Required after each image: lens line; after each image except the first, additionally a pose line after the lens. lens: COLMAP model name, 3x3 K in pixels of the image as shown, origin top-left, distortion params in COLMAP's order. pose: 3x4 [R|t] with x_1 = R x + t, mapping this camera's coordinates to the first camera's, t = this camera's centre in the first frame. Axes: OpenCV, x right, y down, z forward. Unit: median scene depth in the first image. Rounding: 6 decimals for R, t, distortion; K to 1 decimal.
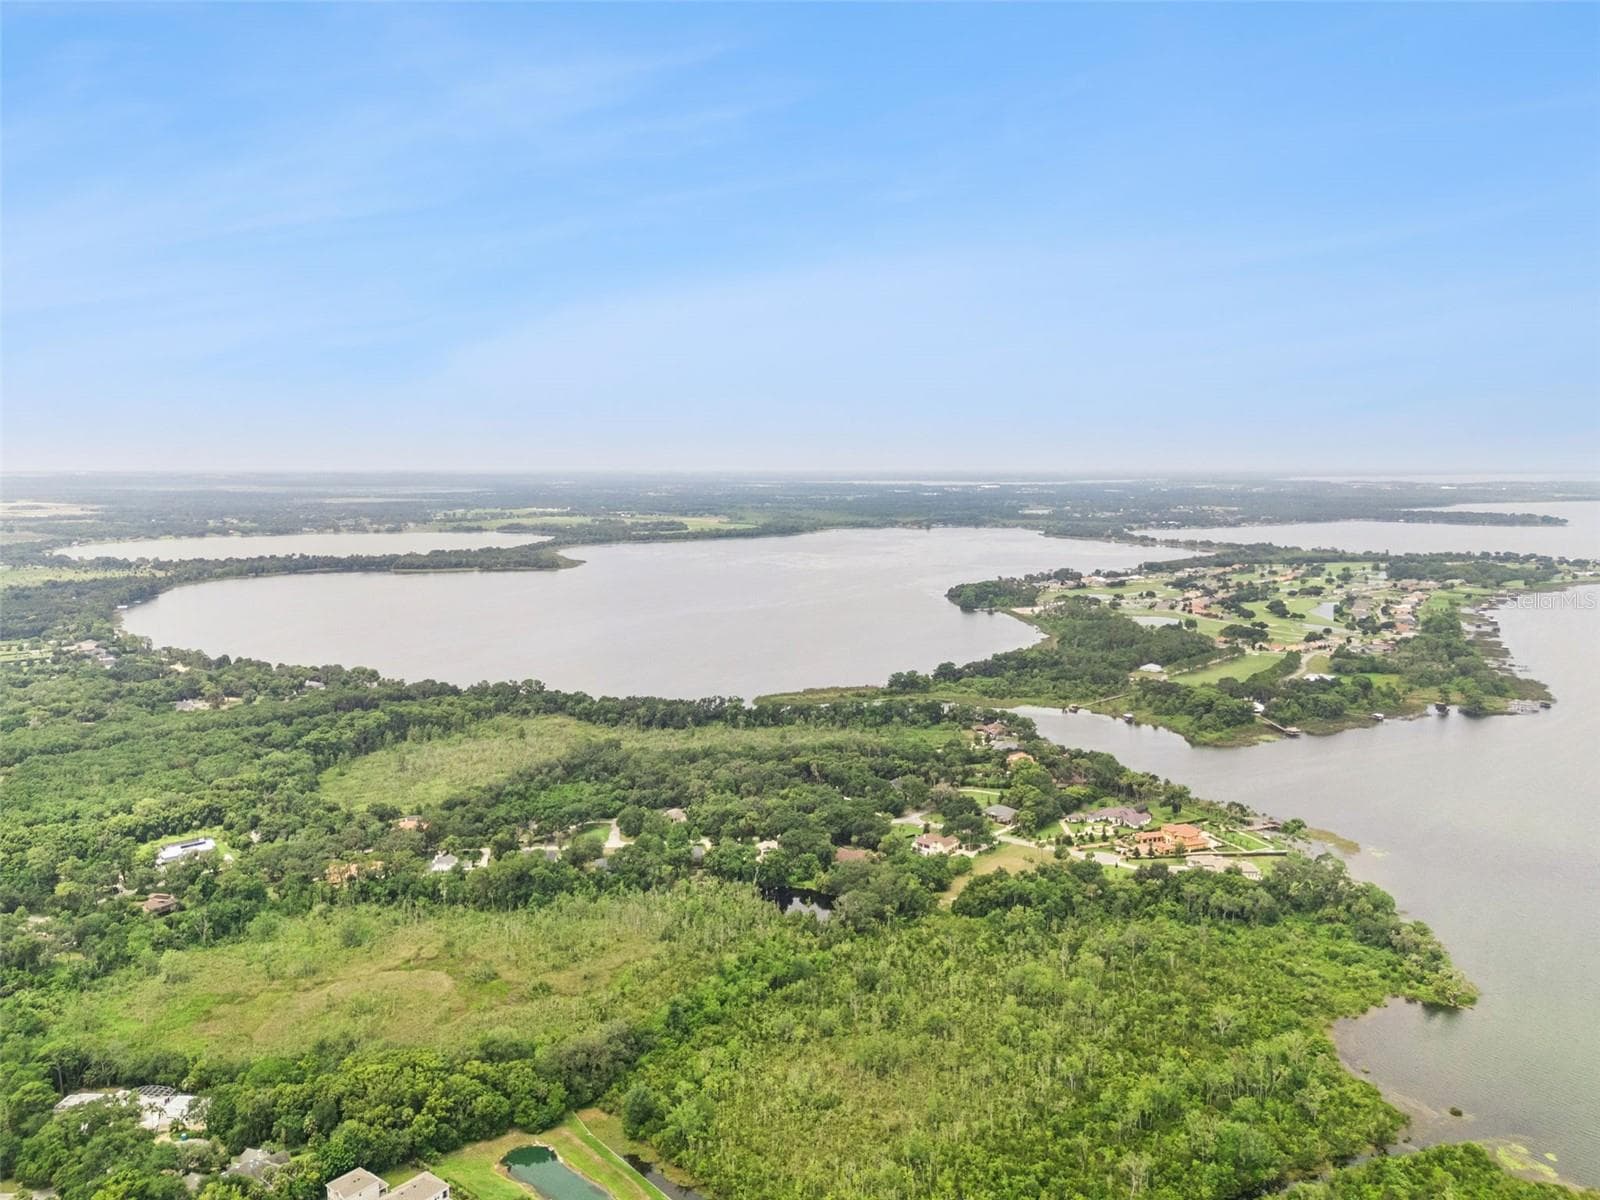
lens RADIAL K [[1195.5, 0, 793.7], [0, 1195.5, 599.9], [0, 0, 1]] dist [0.050868, -0.025322]
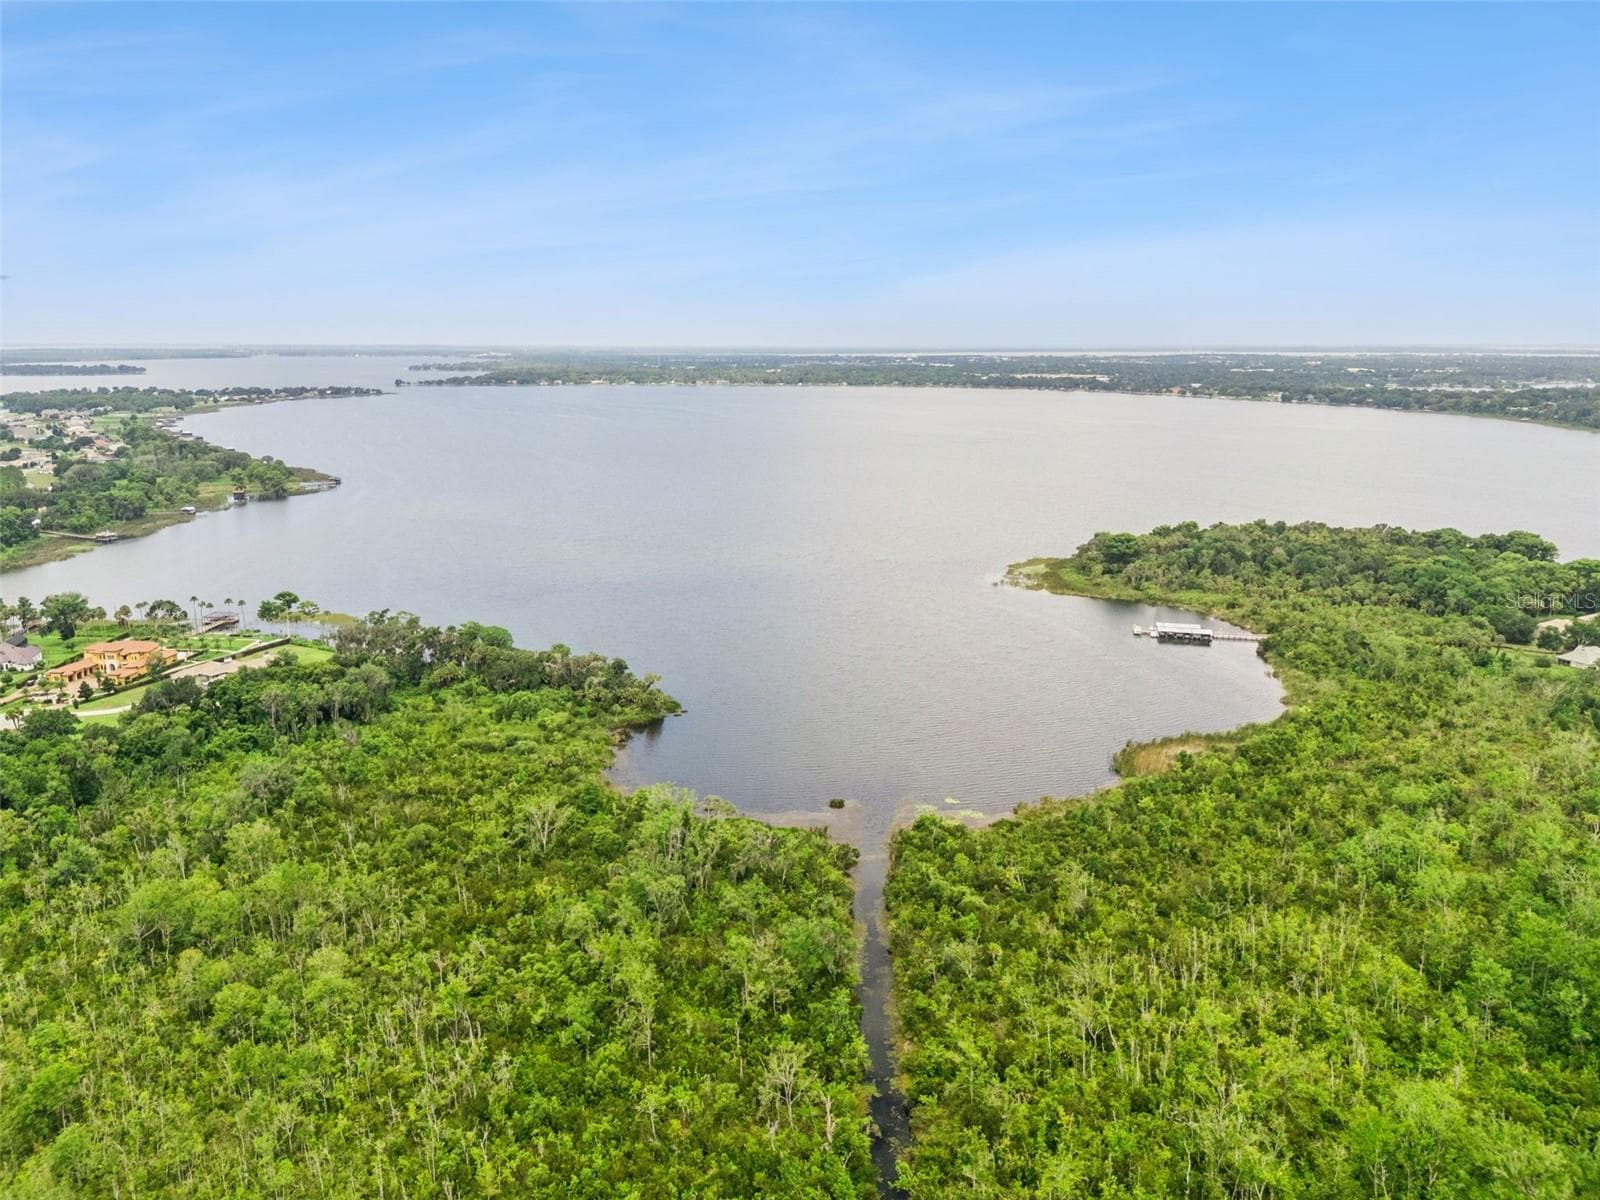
lens RADIAL K [[1195.5, 0, 787.4], [0, 1195.5, 601.1], [0, 0, 1]] dist [0.050868, -0.025322]
pose [[0.466186, -0.185753, 0.864966, -0.037851], [0.100036, 0.982506, 0.157079, 0.067170], [-0.879013, 0.013300, 0.476613, 0.257258]]
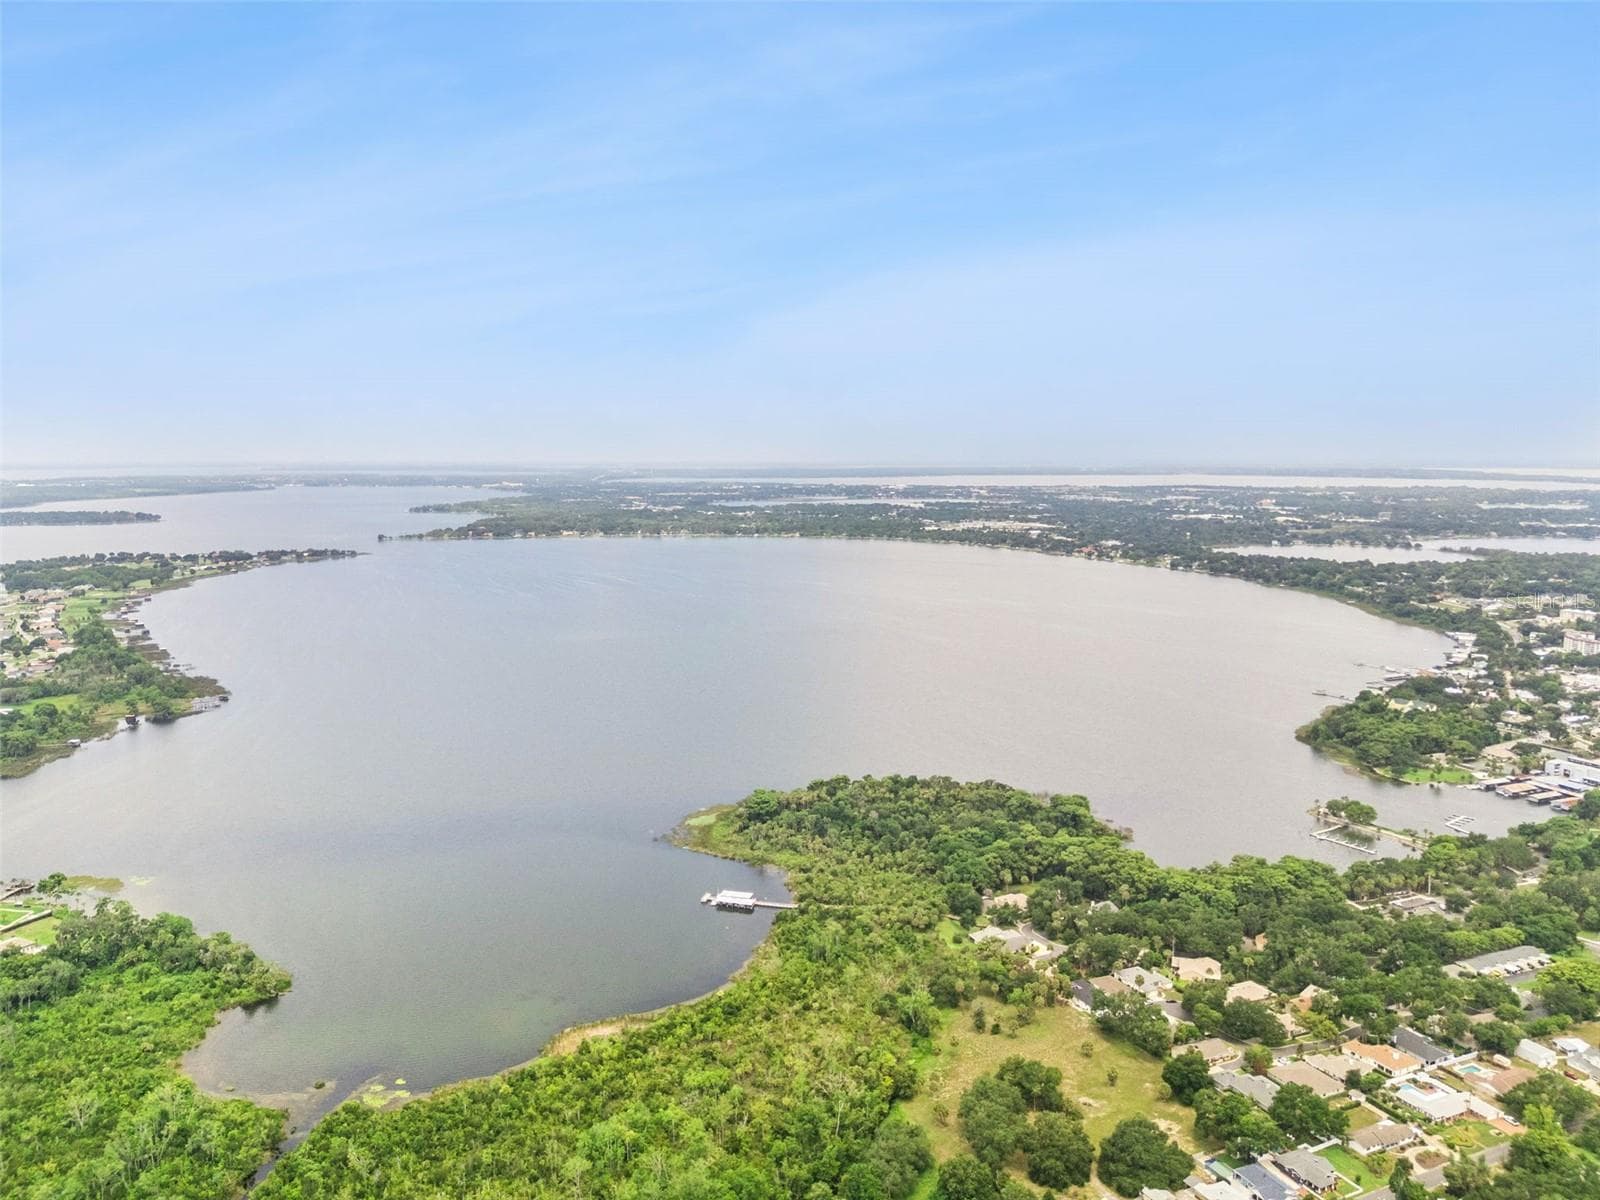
lens RADIAL K [[1195.5, 0, 792.7], [0, 1195.5, 591.9], [0, 0, 1]] dist [0.050868, -0.025322]
pose [[0.486601, -0.105336, 0.867251, -0.063953], [0.106253, 0.992471, 0.060927, -0.020565], [-0.867139, 0.062501, 0.494129, 0.014801]]
